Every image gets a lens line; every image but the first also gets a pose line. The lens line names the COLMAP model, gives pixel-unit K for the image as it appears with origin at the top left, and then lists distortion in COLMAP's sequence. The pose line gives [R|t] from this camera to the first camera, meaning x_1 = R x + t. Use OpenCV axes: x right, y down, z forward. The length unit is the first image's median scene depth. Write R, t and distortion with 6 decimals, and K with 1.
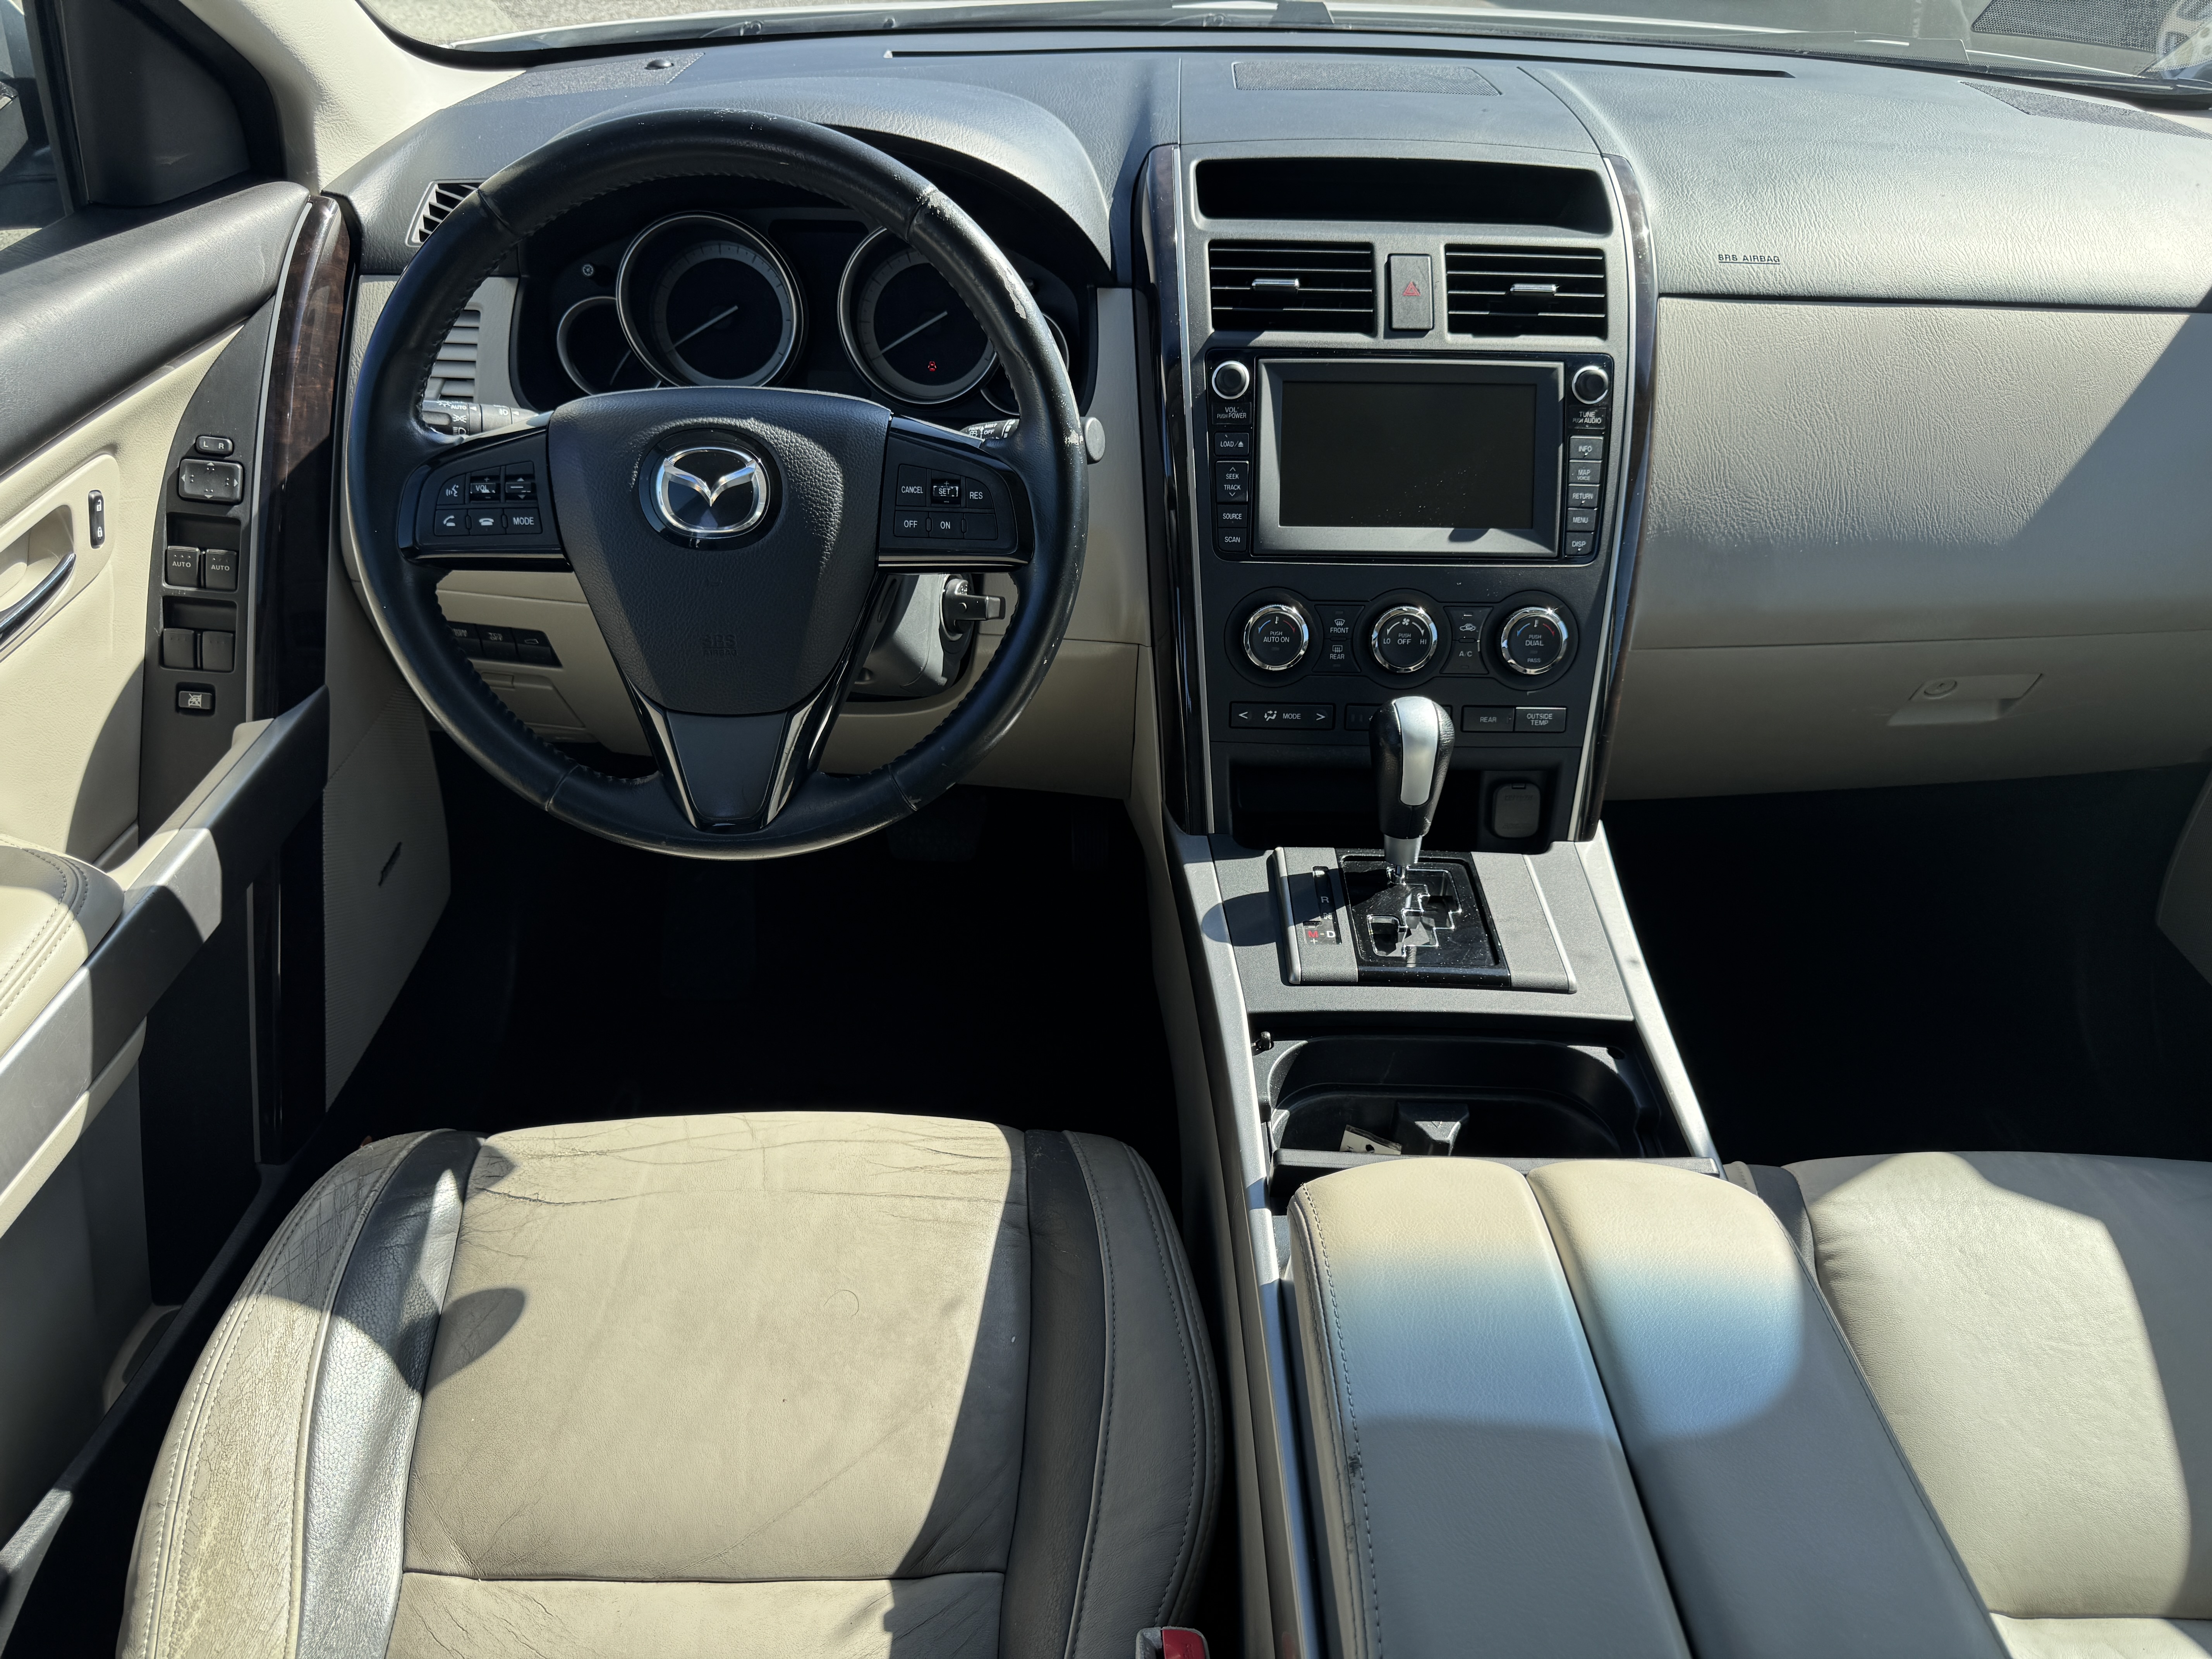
lens RADIAL K [[1567.9, 0, 1088.9], [0, 1567.9, 839.7], [0, 0, 1]] dist [0.042998, -0.055473]
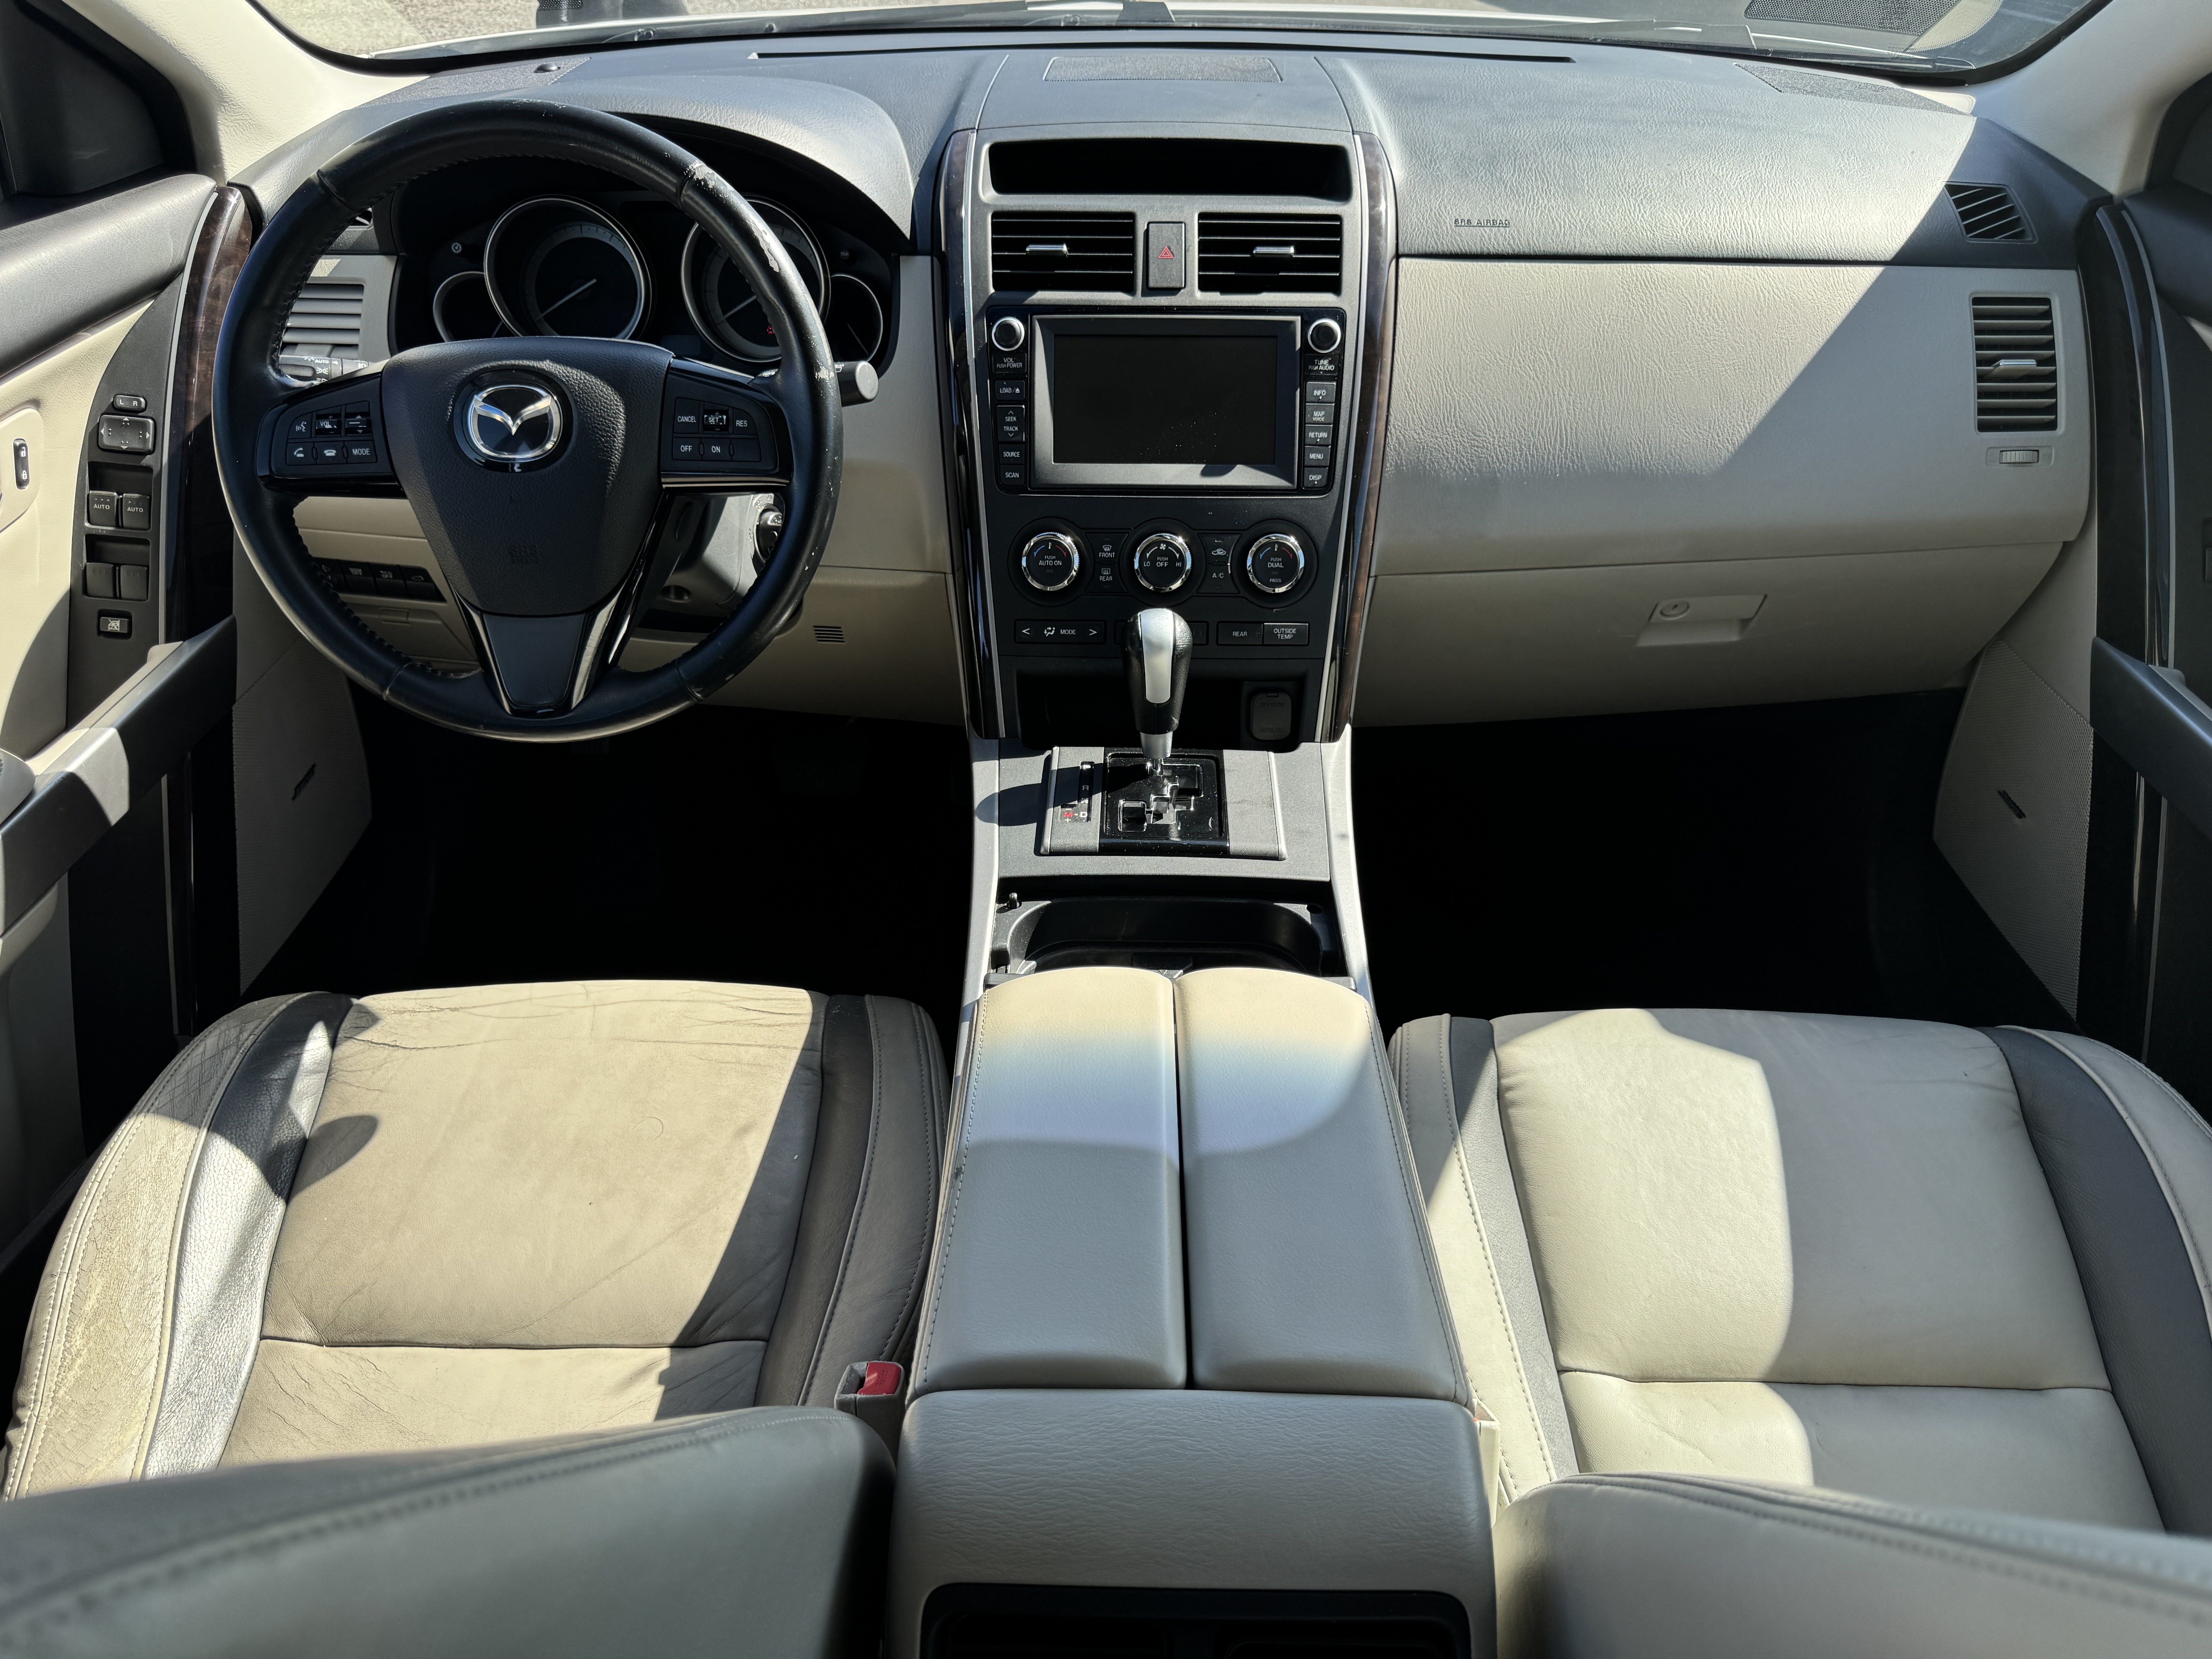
lens RADIAL K [[1567.9, 0, 1087.4], [0, 1567.9, 849.3], [0, 0, 1]] dist [0.042998, -0.055473]
pose [[0.999702, -0.004716, -0.023967, 0.172800], [0.004715, 0.999989, -0.000111, 0.080125], [0.023968, -0.000003, 0.999713, -0.135189]]
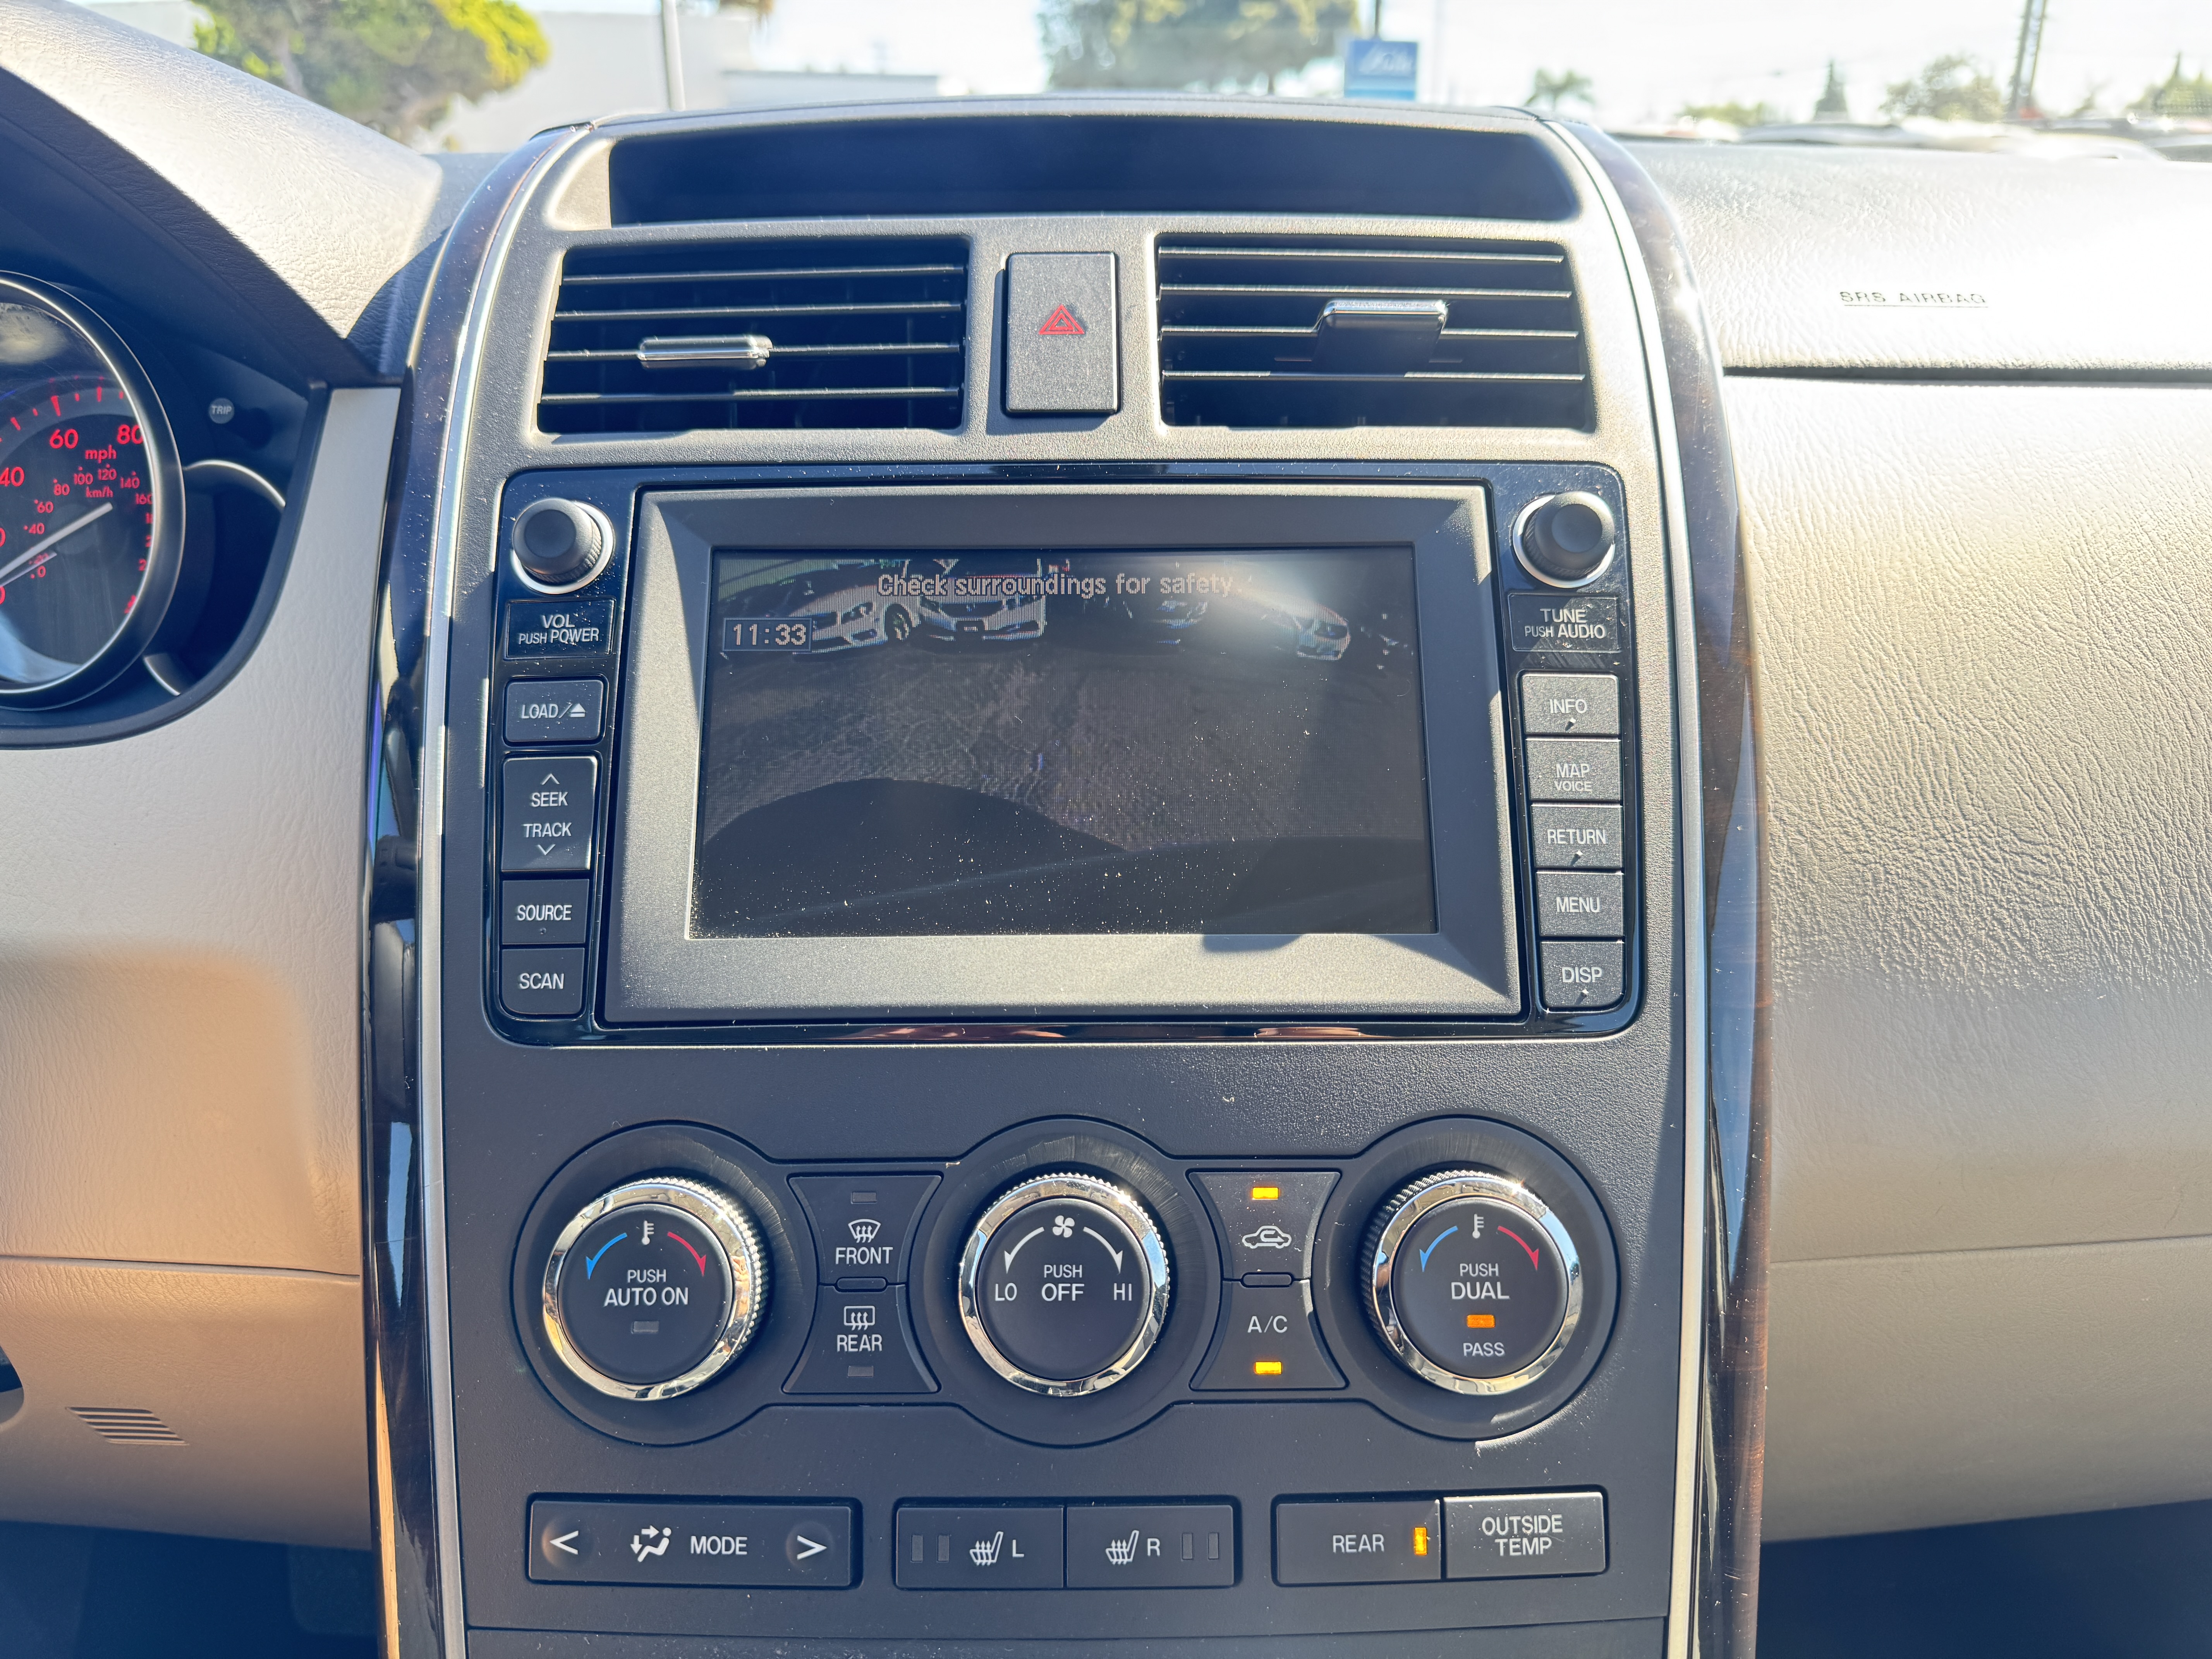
lens RADIAL K [[1567.9, 0, 1110.8], [0, 1567.9, 851.5], [0, 0, 1]] dist [0.042998, -0.055473]
pose [[0.999677, -0.023237, 0.010324, 0.209248], [0.025257, 0.954410, -0.297429, -0.116319], [-0.002941, 0.297593, 0.954688, 0.678434]]
